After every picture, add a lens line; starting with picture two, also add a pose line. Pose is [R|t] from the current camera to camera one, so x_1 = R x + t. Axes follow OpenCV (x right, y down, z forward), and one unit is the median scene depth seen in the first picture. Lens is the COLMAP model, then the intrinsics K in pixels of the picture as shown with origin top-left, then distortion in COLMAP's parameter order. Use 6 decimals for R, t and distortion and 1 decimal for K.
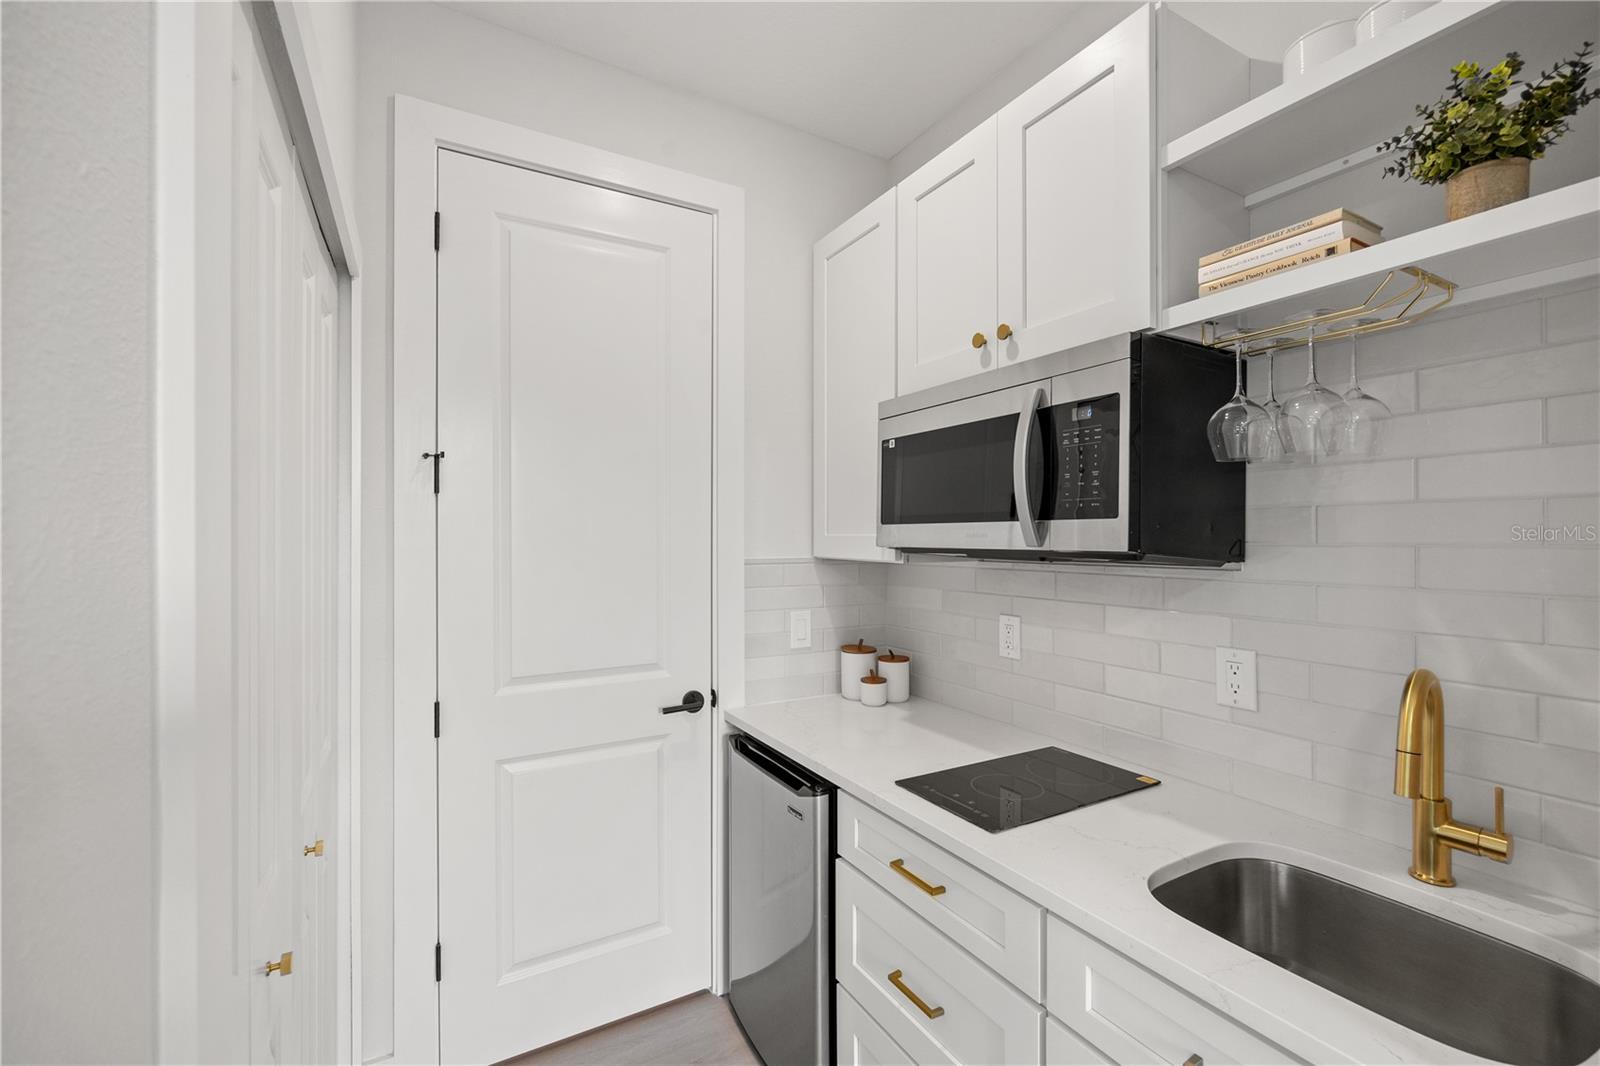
lens RADIAL K [[681.2, 0, 800.0], [0, 681.2, 533.0], [0, 0, 1]] dist [-0.001410, -0.000001]
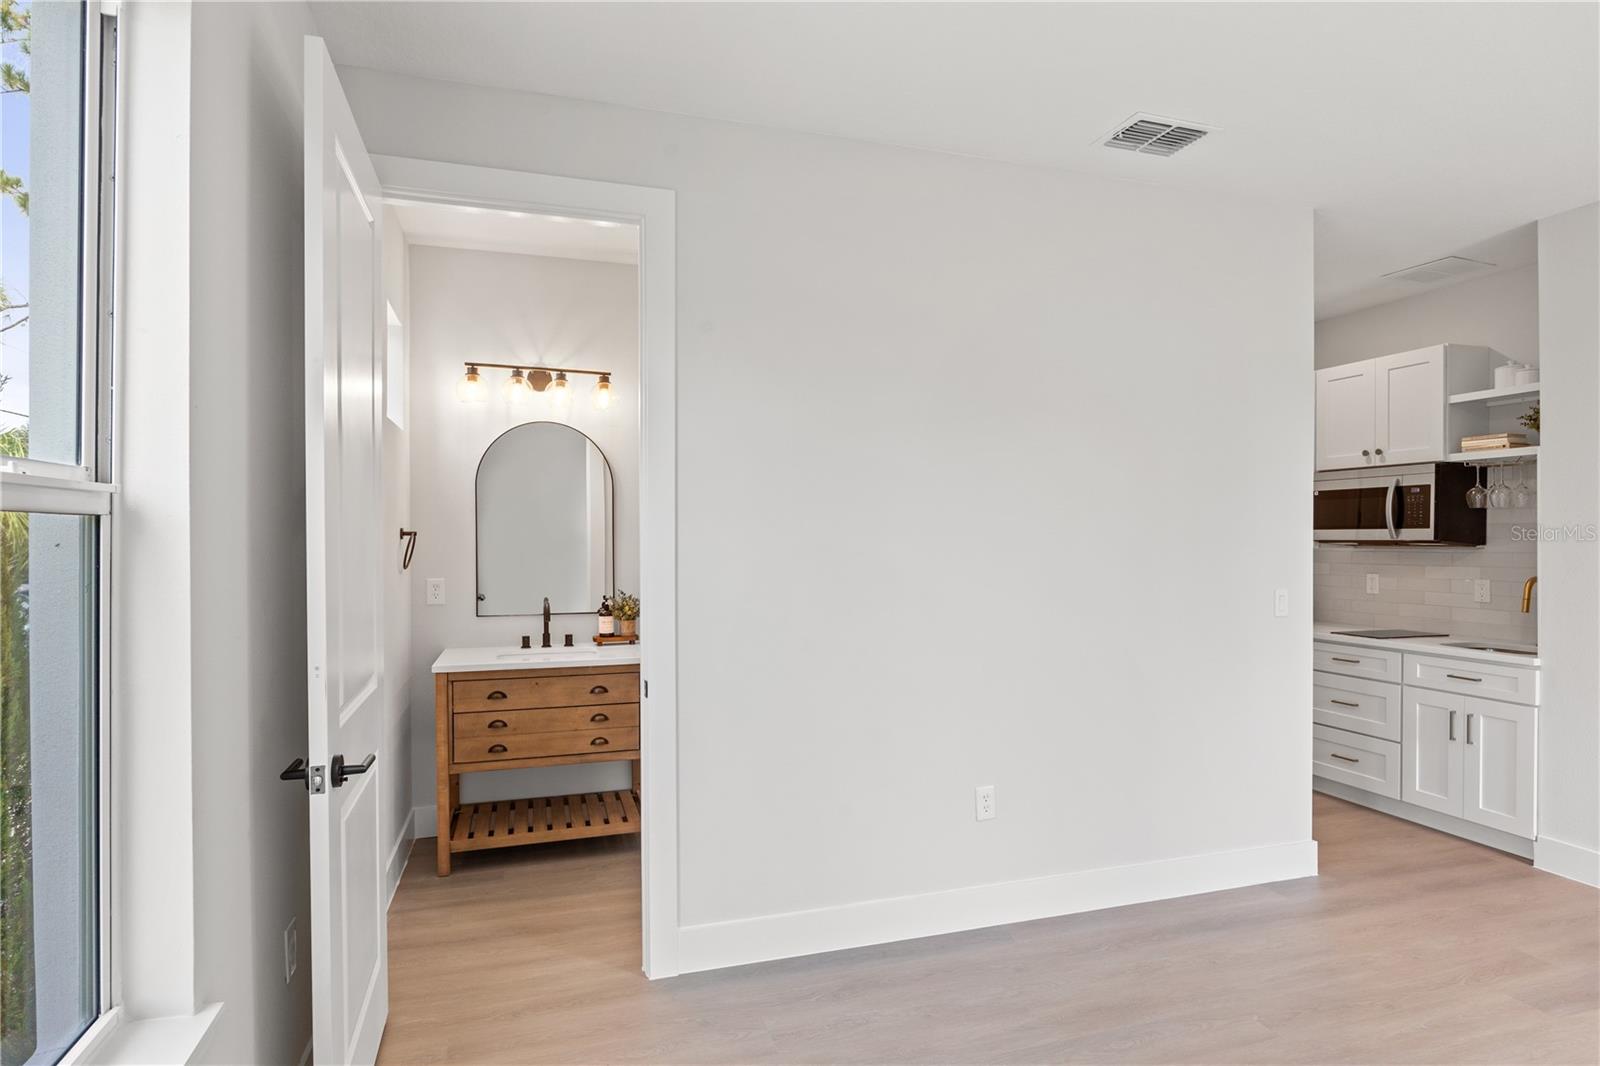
lens RADIAL K [[858.5, 0, 800.0], [0, 858.5, 533.0], [0, 0, 1]] dist [0.000046, -0.000615]
pose [[0.977955, 0.004357, -0.208770, -1.167871], [-0.004462, 0.999990, -0.000031, 0.008087], [0.208767, 0.000962, 0.977965, -2.629343]]
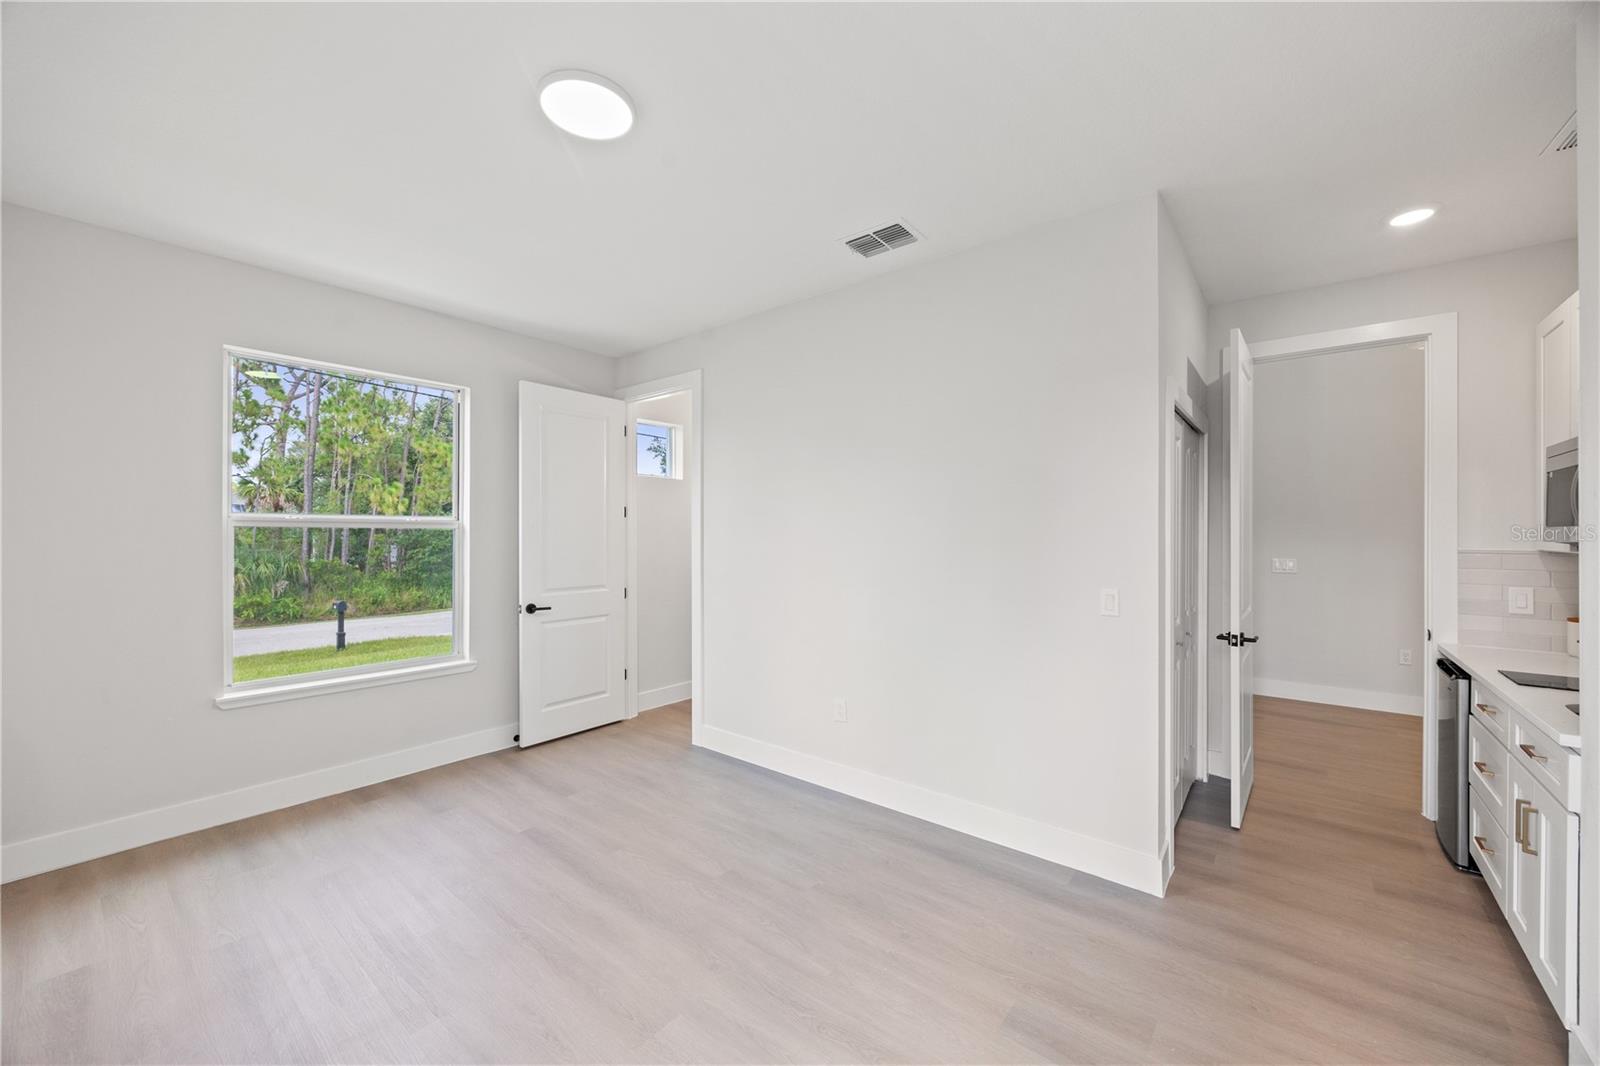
lens RADIAL K [[606.6, 0, 800.0], [0, 606.6, 533.0], [0, 0, 1]] dist [-0.000071, -0.000148]
pose [[0.357219, -0.000755, -0.934020, 1.023072], [-0.001932, 0.999997, -0.001547, 0.007622], [0.934019, 0.002357, 0.357216, -1.356769]]
